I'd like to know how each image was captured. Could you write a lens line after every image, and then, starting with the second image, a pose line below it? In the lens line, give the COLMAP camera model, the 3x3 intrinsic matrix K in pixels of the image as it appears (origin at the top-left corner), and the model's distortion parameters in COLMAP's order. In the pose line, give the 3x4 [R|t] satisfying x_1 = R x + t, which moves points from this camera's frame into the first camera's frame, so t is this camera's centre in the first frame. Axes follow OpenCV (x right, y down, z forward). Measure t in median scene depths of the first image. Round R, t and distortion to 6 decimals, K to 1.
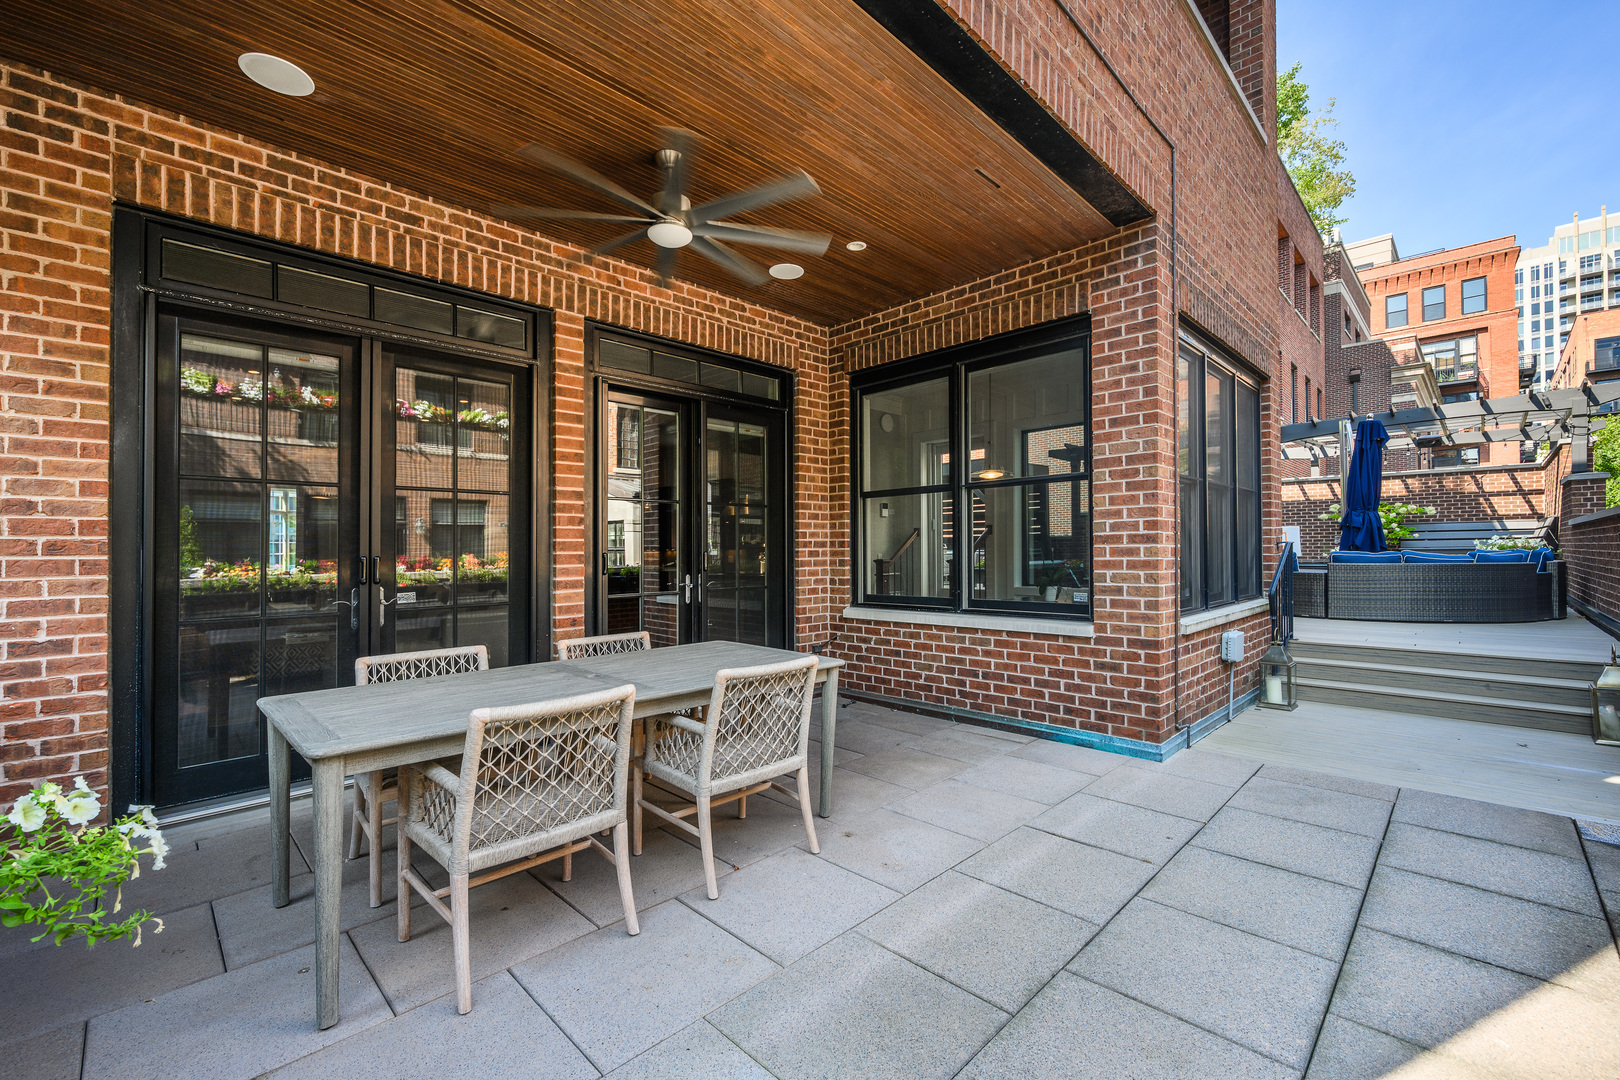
lens RADIAL K [[699.4, 0, 810.6], [0, 699.4, 546.5], [0, 0, 1]] dist [-0.008737, 0.000576]
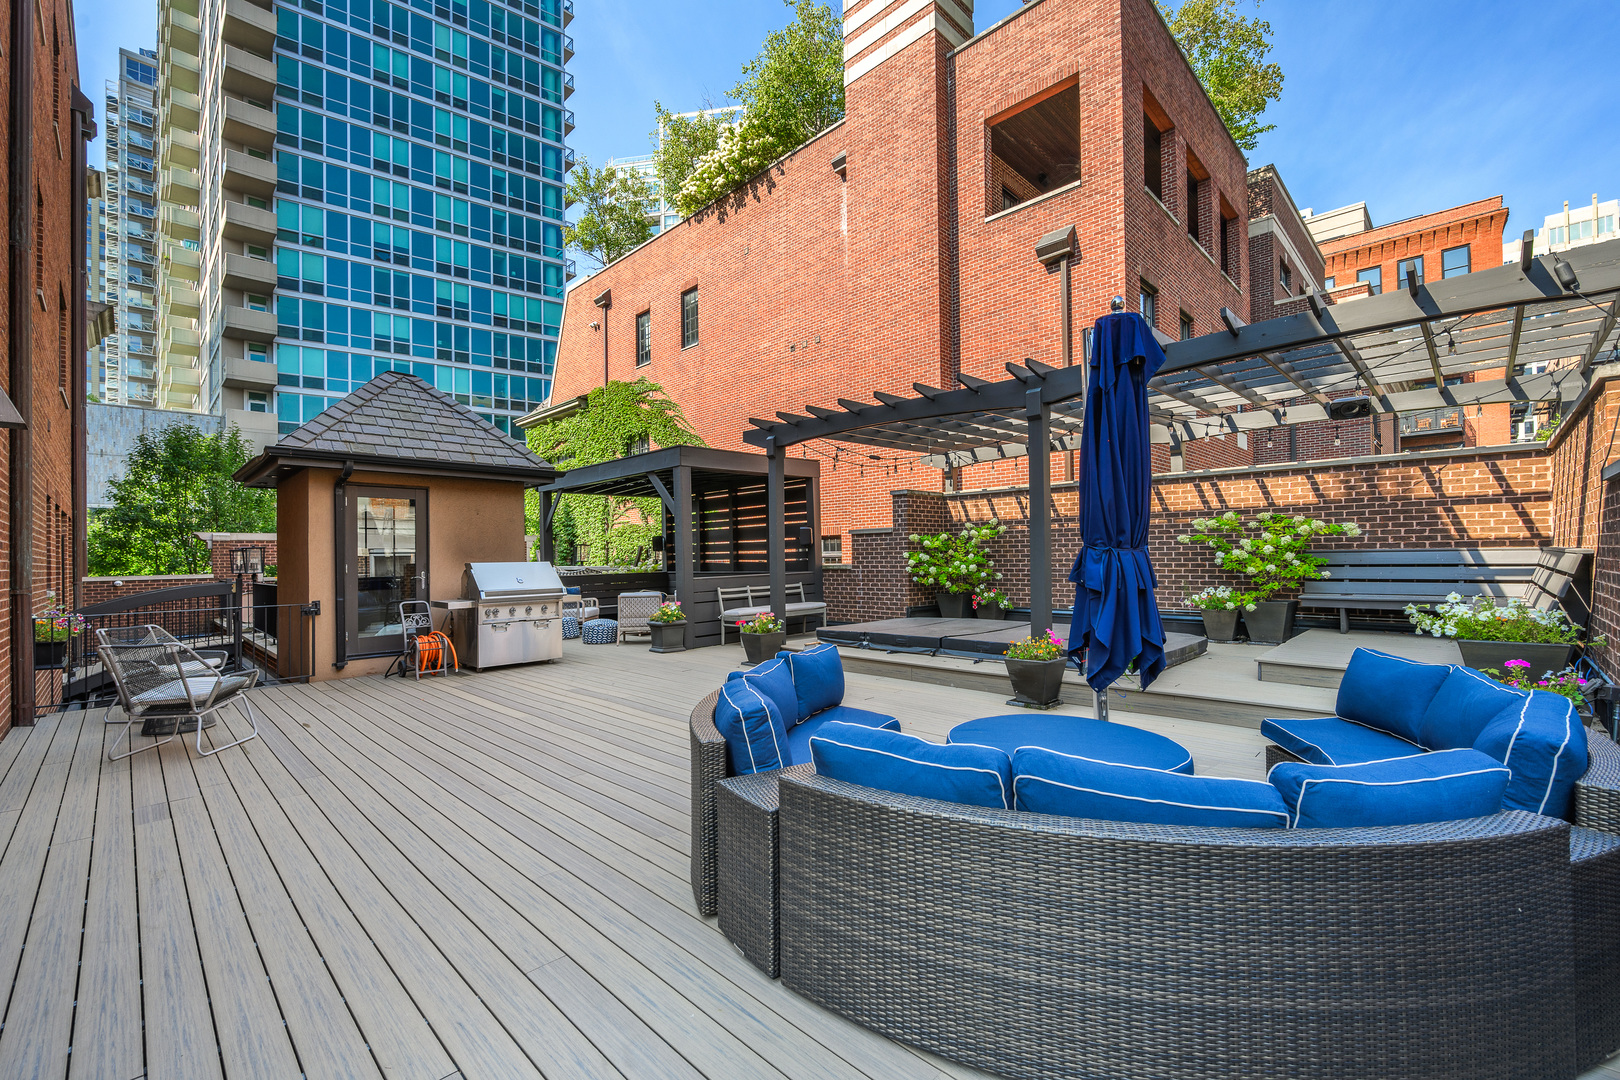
lens RADIAL K [[699.4, 0, 821.5], [0, 699.4, 545.9], [0, 0, 1]] dist [-0.008737, 0.000576]
pose [[0.999903, -0.005086, 0.012976, 0.454962], [0.005174, 0.999964, -0.006725, -0.037116], [-0.012942, 0.006792, 0.999893, 0.440967]]
